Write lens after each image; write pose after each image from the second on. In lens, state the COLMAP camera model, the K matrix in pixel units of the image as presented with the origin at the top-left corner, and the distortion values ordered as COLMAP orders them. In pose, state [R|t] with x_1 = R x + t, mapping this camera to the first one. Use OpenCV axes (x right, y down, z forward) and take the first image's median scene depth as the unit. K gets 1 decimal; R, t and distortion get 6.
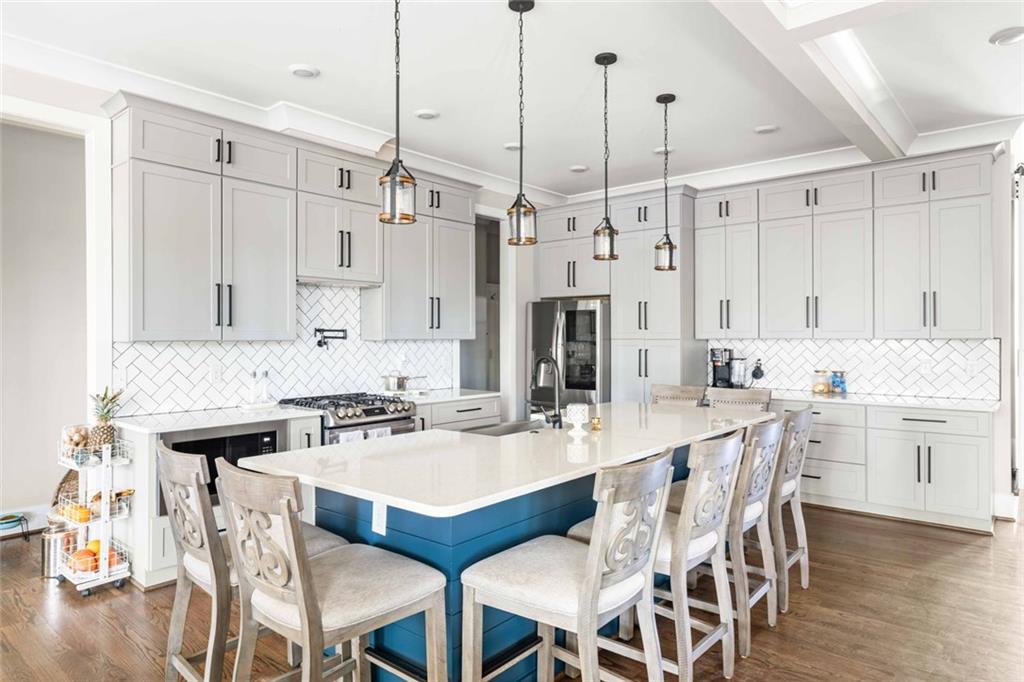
lens RADIAL K [[633.0, 0, 512.0], [0, 633.0, 341.0], [0, 0, 1]] dist [-0.000304, -0.000077]
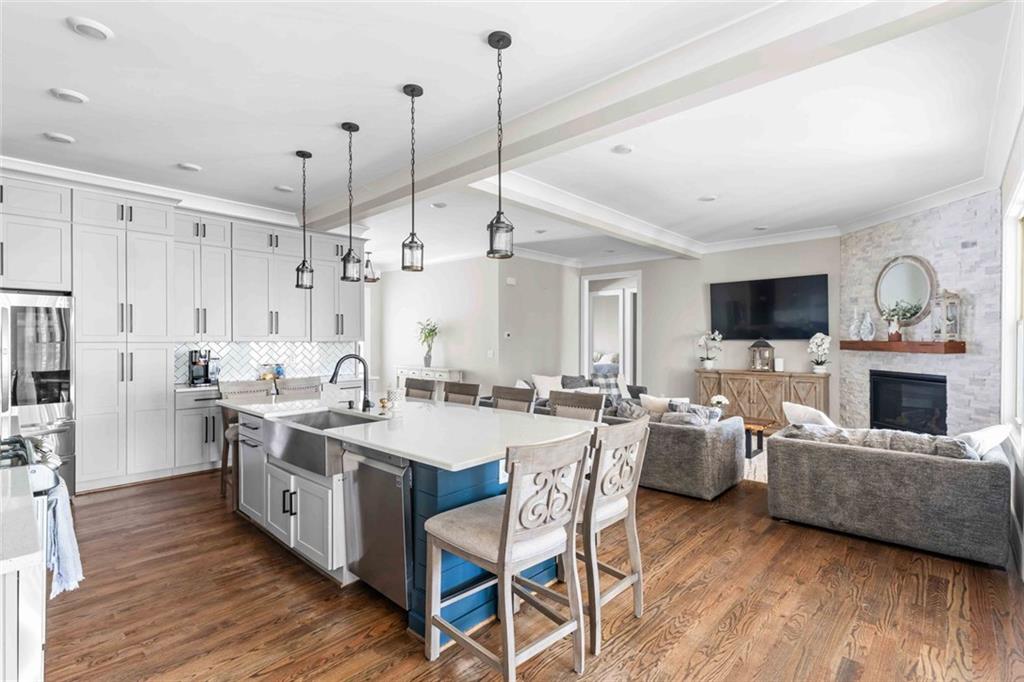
lens RADIAL K [[474.7, 0, 512.0], [0, 474.7, 341.0], [0, 0, 1]] dist [0.000061, 0.000022]
pose [[0.048893, 0.000428, 0.998804, -0.508776], [0.006366, 0.999979, -0.000740, -0.000466], [-0.998784, 0.006394, 0.048890, 0.387868]]
